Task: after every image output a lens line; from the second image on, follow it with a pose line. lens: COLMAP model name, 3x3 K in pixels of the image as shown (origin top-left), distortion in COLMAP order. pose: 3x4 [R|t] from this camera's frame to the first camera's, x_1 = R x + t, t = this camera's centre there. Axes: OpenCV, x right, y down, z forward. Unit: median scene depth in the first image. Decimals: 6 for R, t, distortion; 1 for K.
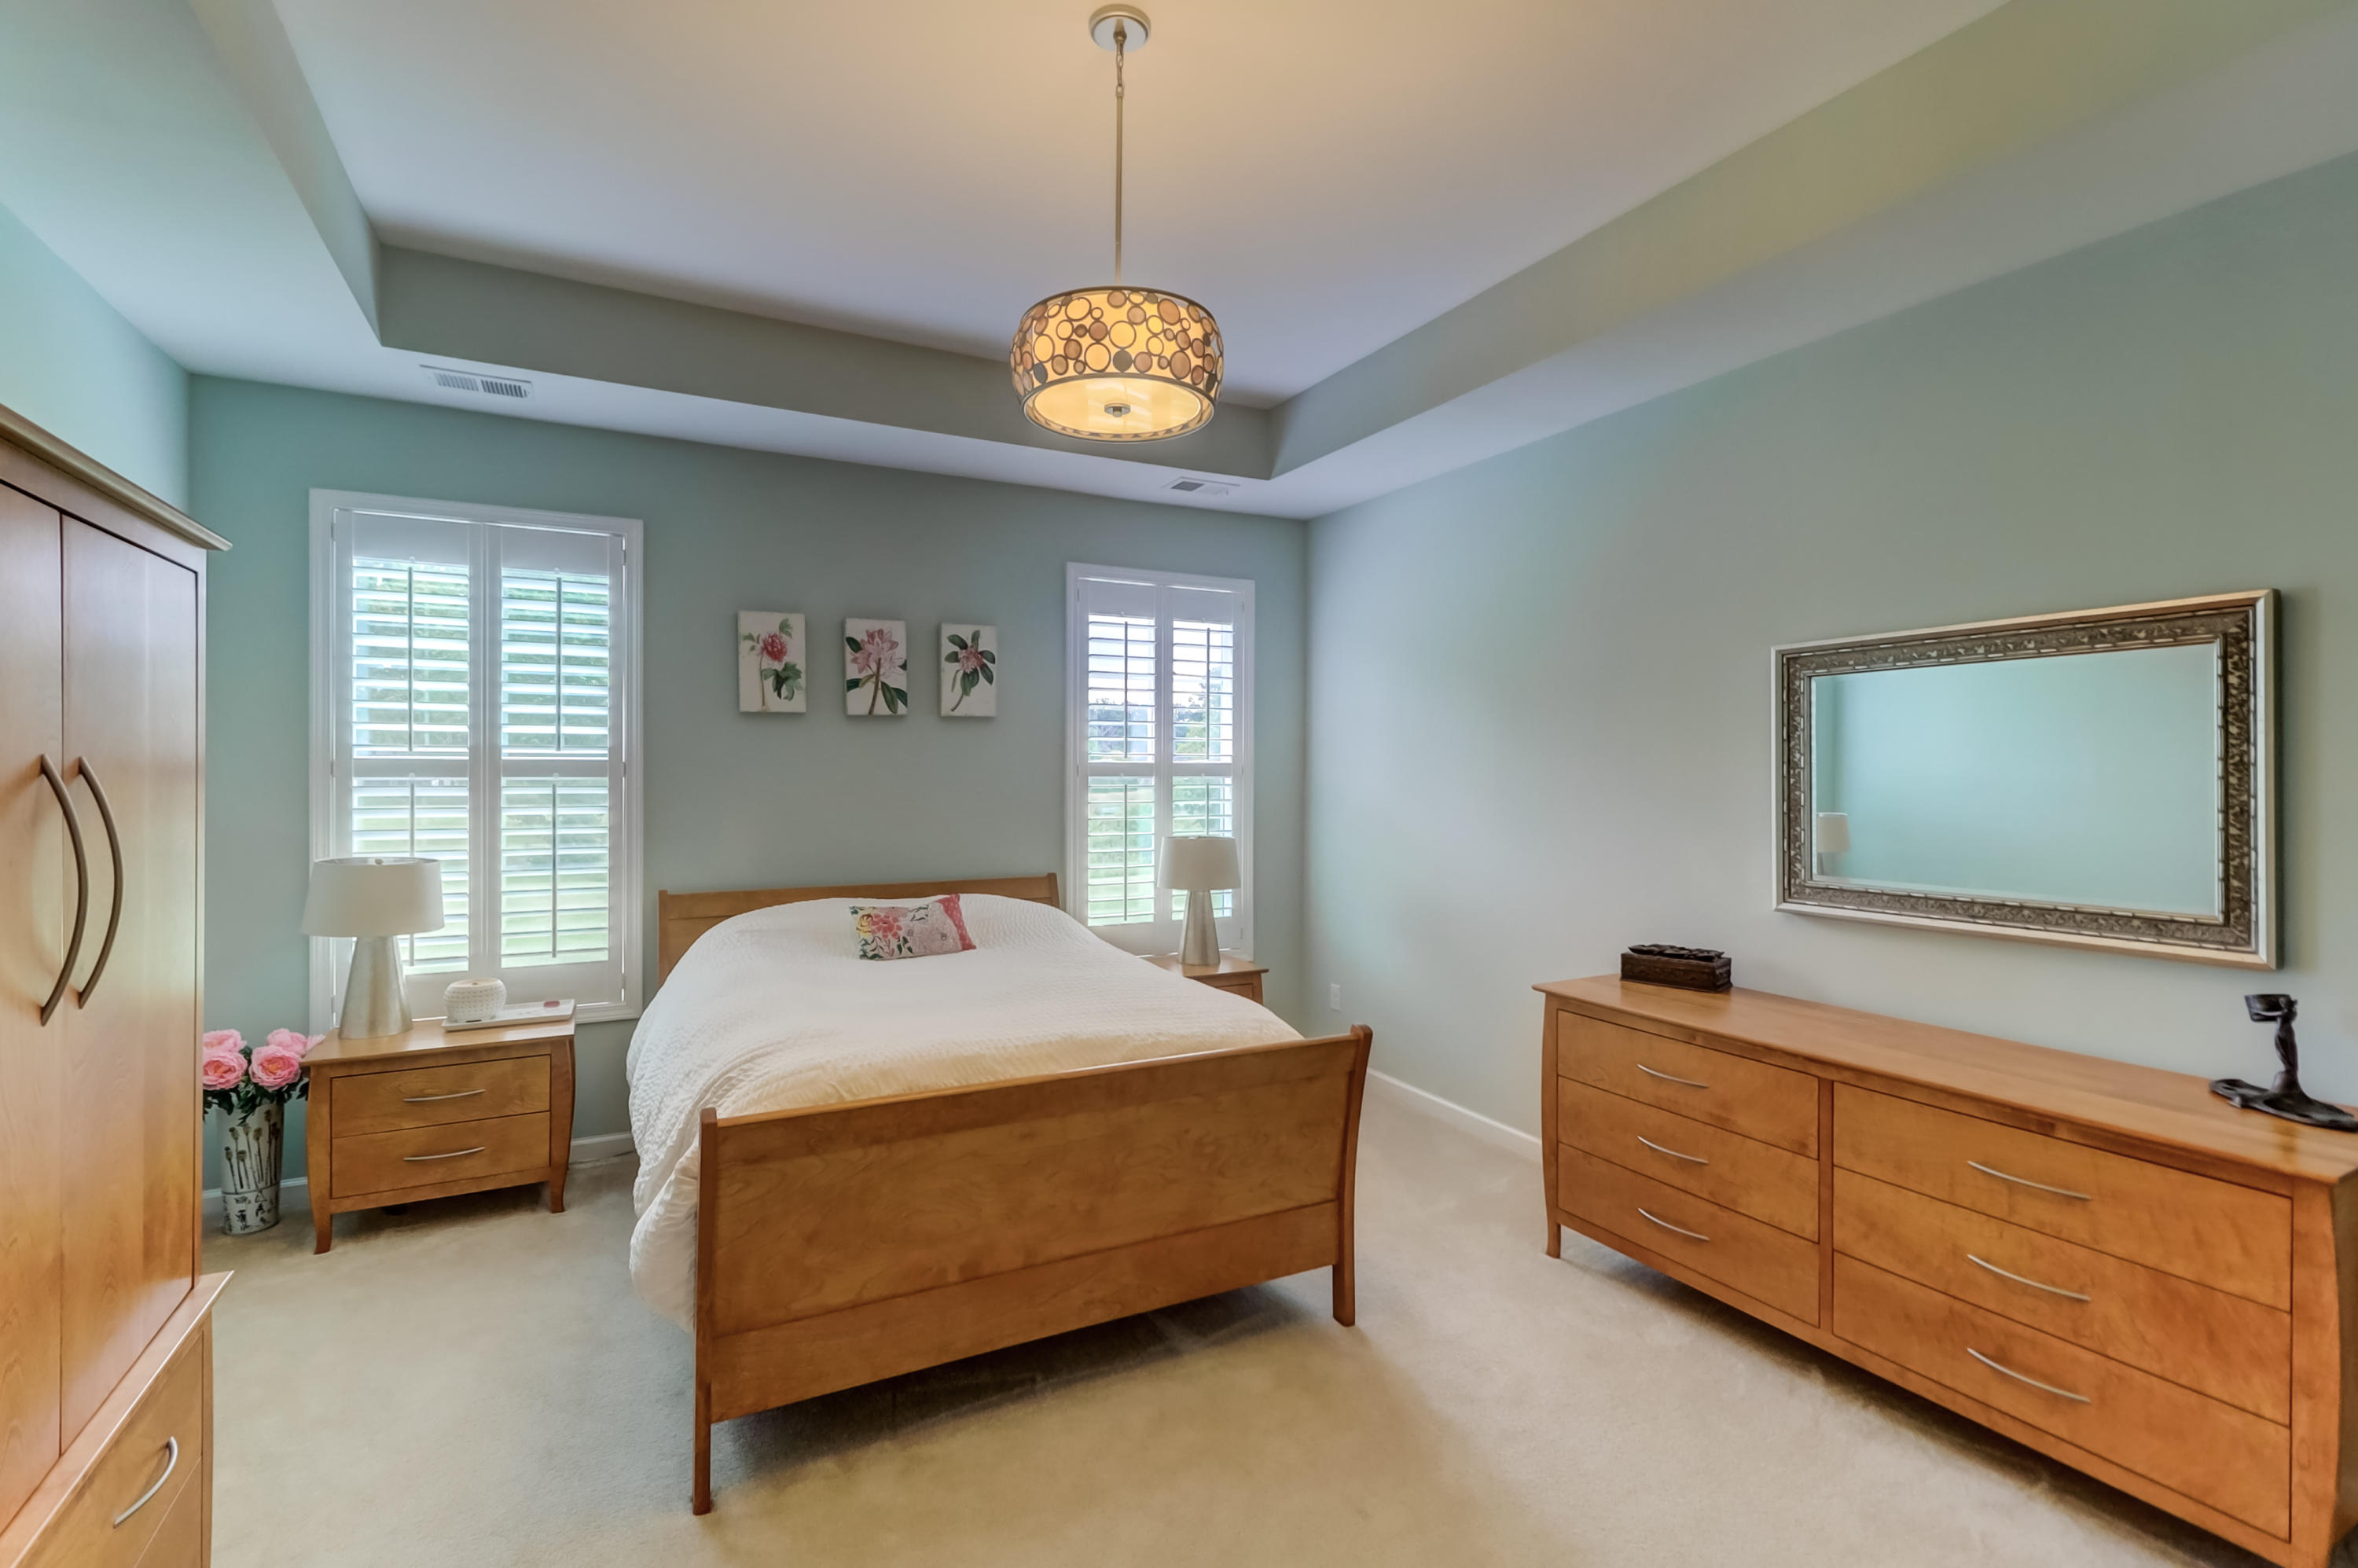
lens RADIAL K [[1088.1, 0, 1179.6], [0, 1088.1, 773.4], [0, 0, 1]] dist [-0.000586, -0.000062]
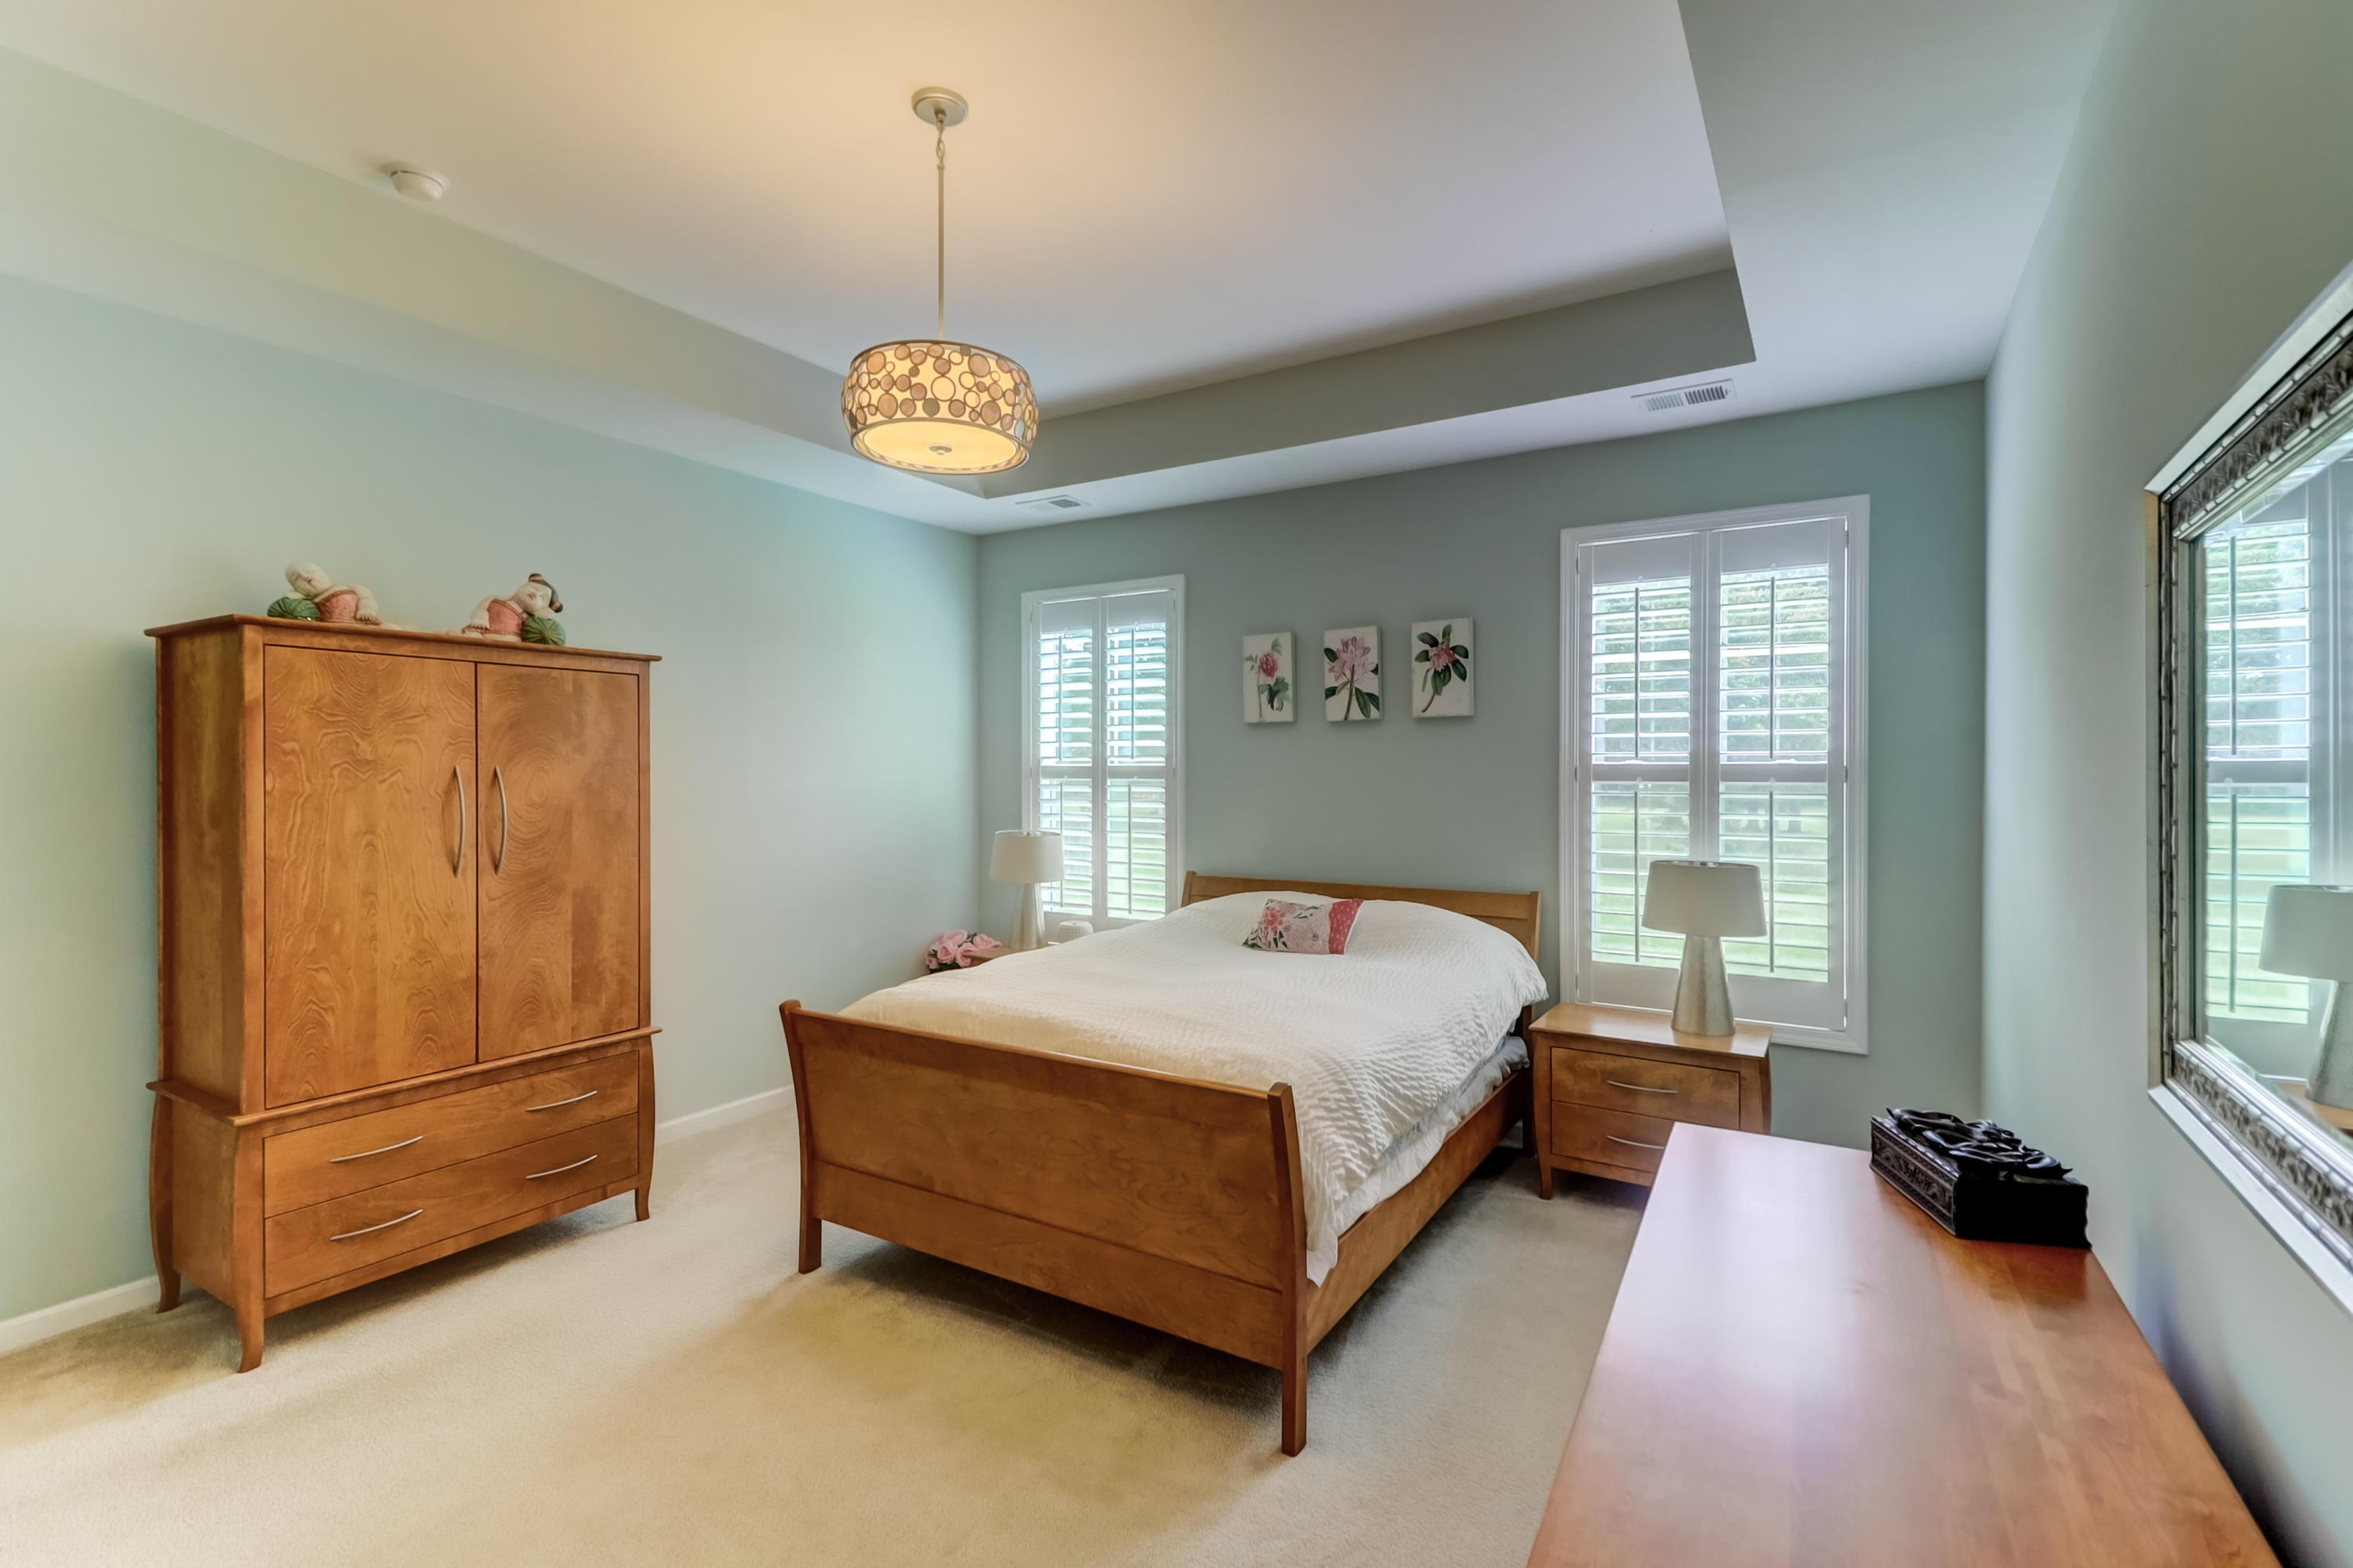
lens RADIAL K [[1091.3, 0, 1168.8], [0, 1091.3, 772.4], [0, 0, 1]] dist [0.013495, -0.026309]
pose [[0.492491, -0.002121, -0.870315, 0.557603], [-0.000697, 0.999996, -0.002831, -0.000922], [0.870317, 0.002001, 0.492487, 0.347690]]
